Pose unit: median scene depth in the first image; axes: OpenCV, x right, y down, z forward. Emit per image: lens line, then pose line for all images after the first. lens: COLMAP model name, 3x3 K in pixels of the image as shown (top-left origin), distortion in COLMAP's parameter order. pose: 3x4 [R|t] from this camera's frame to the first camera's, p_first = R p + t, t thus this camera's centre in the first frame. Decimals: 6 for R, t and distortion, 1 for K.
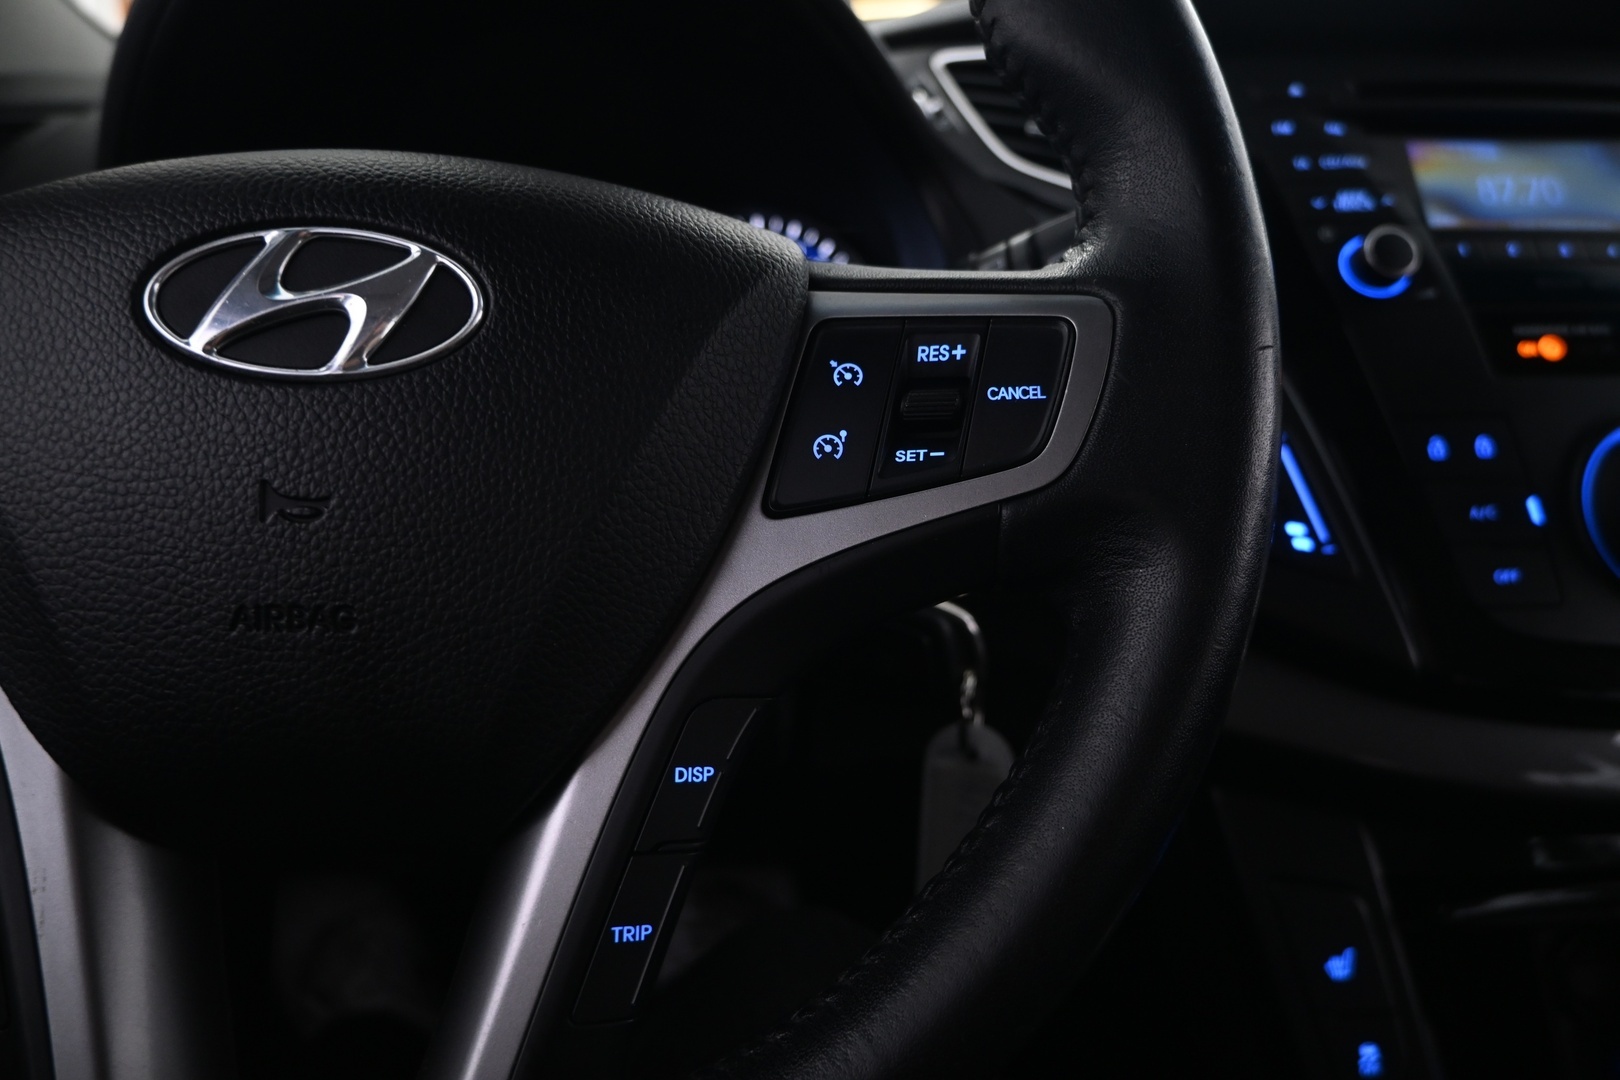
lens RADIAL K [[1092.3, 0, 808.8], [0, 1092.3, 530.7], [0, 0, 1]] dist [0.004791, -0.003247]
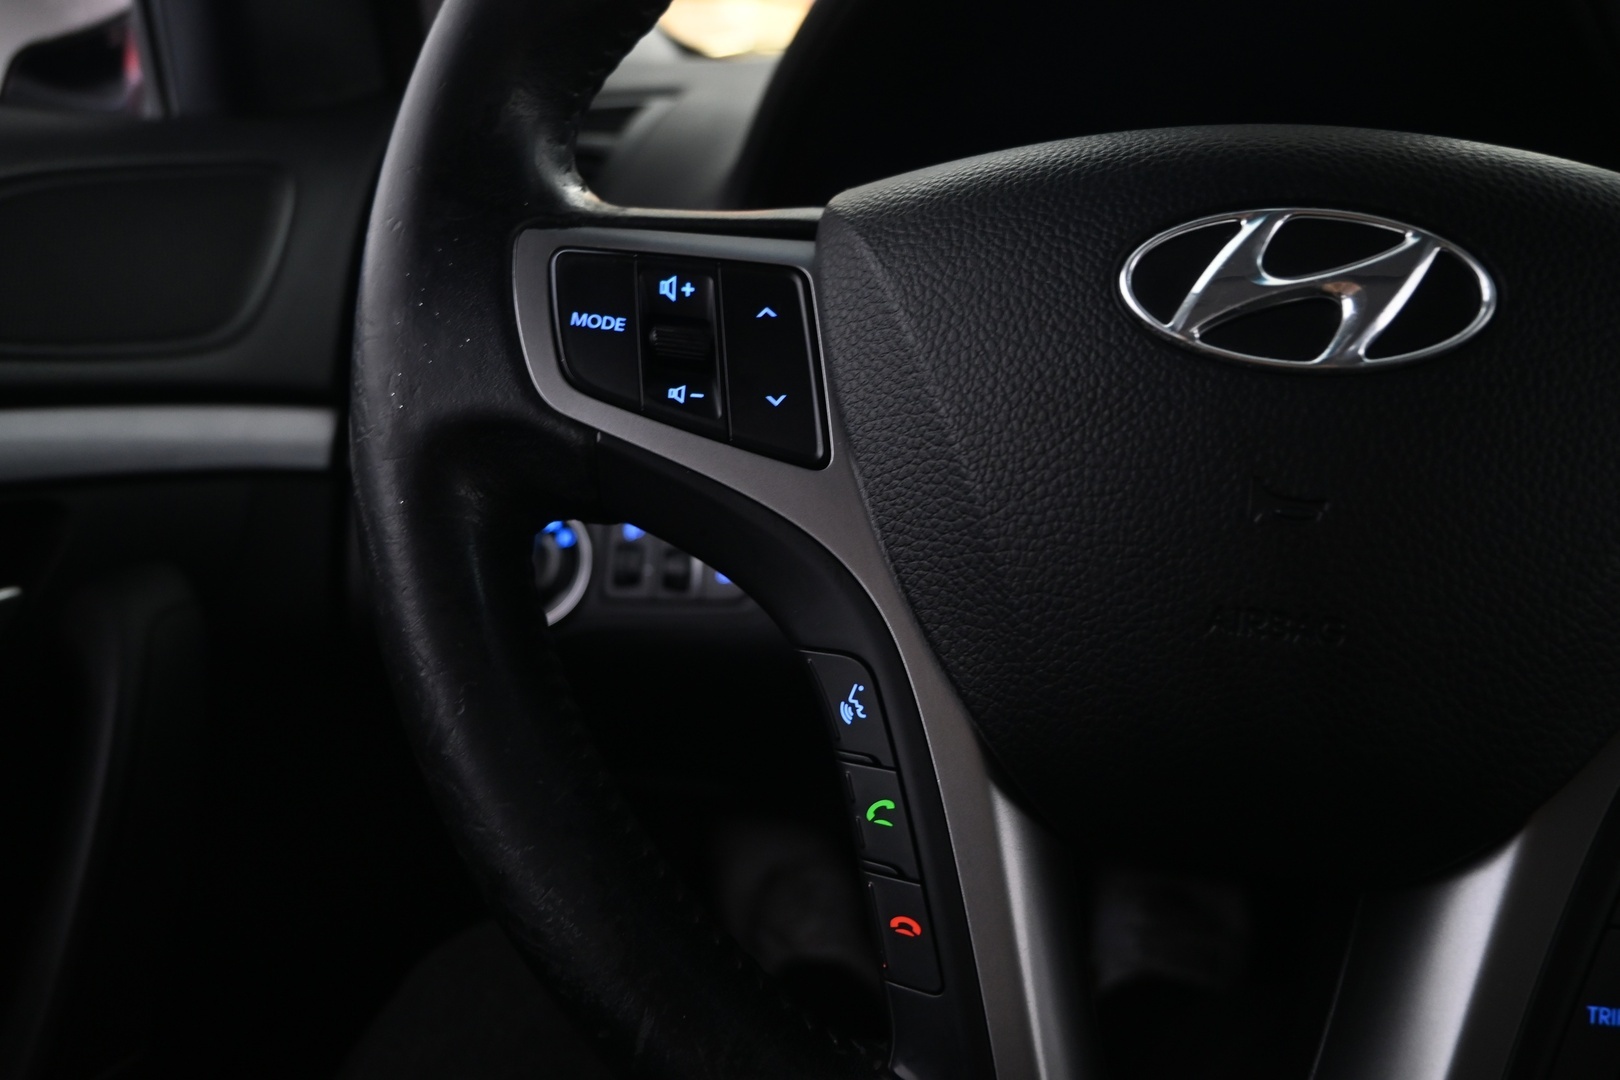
lens RADIAL K [[1092.3, 0, 807.0], [0, 1092.3, 545.4], [0, 0, 1]] dist [0.004791, -0.003247]
pose [[0.960244, 0.086420, -0.265450, -0.608245], [-0.077799, 0.996048, 0.042841, 0.002247], [0.268104, -0.020486, 0.963172, -0.017893]]
